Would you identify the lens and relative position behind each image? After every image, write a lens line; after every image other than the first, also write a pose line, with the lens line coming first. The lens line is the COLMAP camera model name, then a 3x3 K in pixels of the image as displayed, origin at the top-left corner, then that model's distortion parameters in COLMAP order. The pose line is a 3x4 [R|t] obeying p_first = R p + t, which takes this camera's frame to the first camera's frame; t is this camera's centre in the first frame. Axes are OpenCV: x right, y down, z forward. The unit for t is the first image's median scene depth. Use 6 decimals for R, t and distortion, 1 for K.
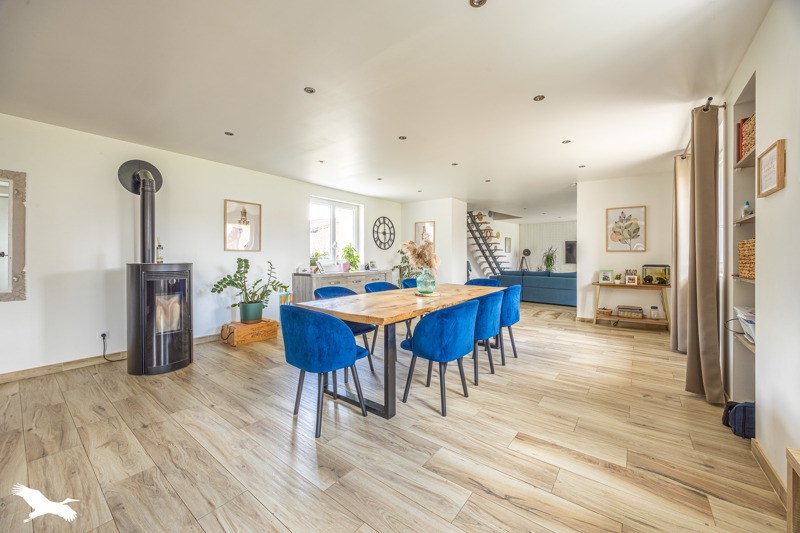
lens RADIAL K [[304.6, 0, 400.3], [0, 304.6, 261.8], [0, 0, 1]] dist [0.000496, 0.000112]
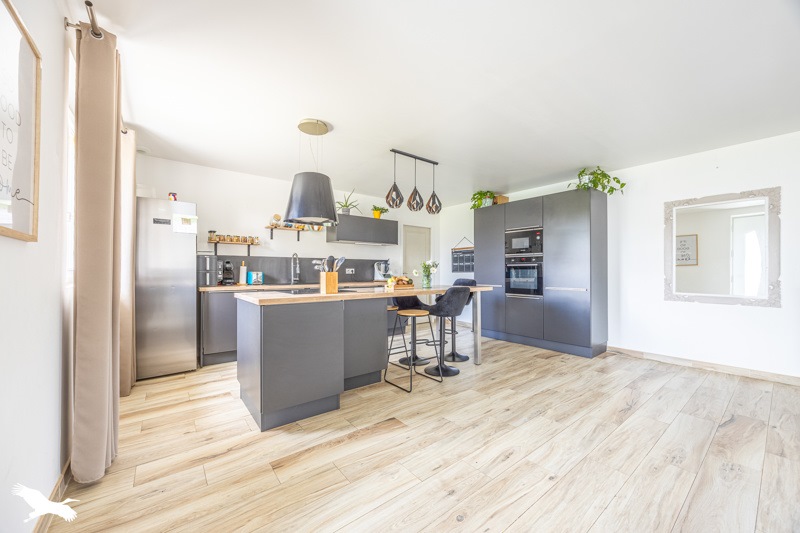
lens RADIAL K [[304.6, 0, 400.7], [0, 304.6, 268.7], [0, 0, 1]] dist [0.000496, 0.000112]
pose [[-0.243491, -0.007425, -0.969875, 0.108565], [-0.001396, 0.999972, -0.007304, 0.000157], [0.969902, -0.000424, -0.243494, -0.011783]]
